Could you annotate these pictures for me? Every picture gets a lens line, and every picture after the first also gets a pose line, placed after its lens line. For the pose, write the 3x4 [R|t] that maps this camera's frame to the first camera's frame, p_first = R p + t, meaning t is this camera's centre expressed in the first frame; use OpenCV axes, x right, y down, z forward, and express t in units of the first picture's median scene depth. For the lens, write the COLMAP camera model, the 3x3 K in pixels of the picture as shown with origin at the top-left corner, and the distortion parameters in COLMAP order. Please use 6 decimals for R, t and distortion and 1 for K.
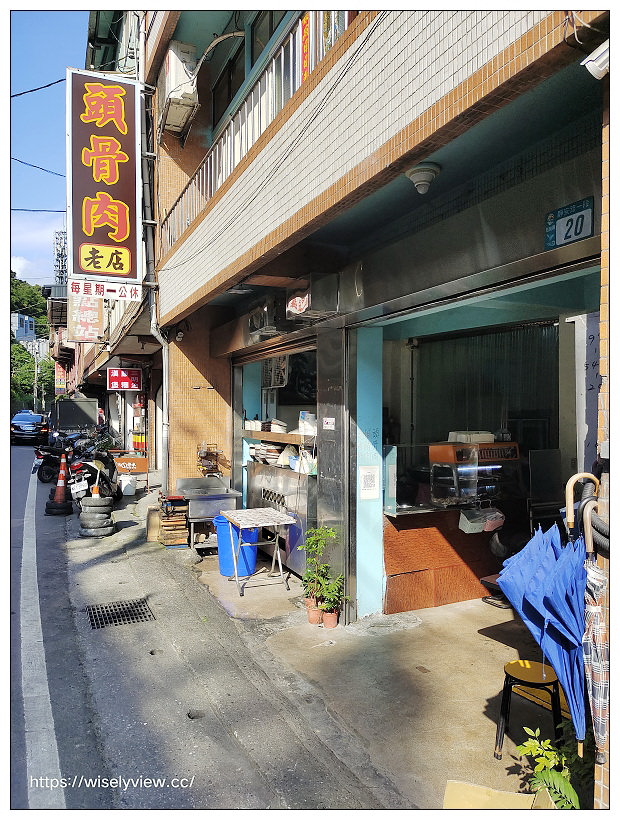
lens RADIAL K [[595.2, 0, 304.9], [0, 595.2, 412.4], [0, 0, 1]] dist [0.046381, -0.034361]
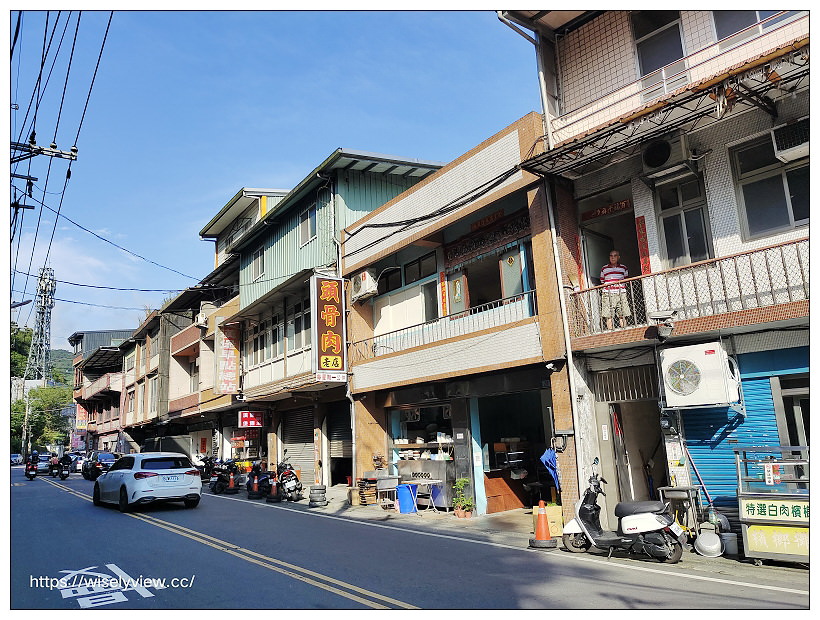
lens RADIAL K [[595.2, 0, 414.9], [0, 595.2, 311.3], [0, 0, 1]] dist [0.046381, -0.034361]
pose [[0.977029, -0.004093, 0.213065, -0.488606], [0.048571, 0.977777, -0.203944, 0.005619], [-0.207495, 0.209608, 0.955516, -1.062731]]
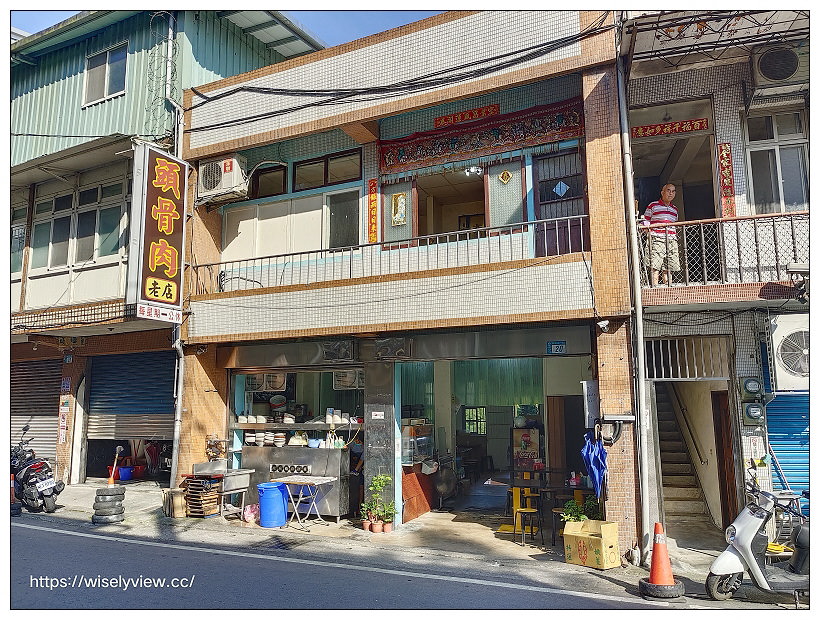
lens RADIAL K [[595.2, 0, 407.8], [0, 595.2, 310.3], [0, 0, 1]] dist [0.046381, -0.034361]
pose [[0.747985, 0.096531, 0.656658, -0.776532], [0.008409, 0.987909, -0.154805, -0.010365], [-0.663662, 0.121314, 0.738130, -0.288232]]
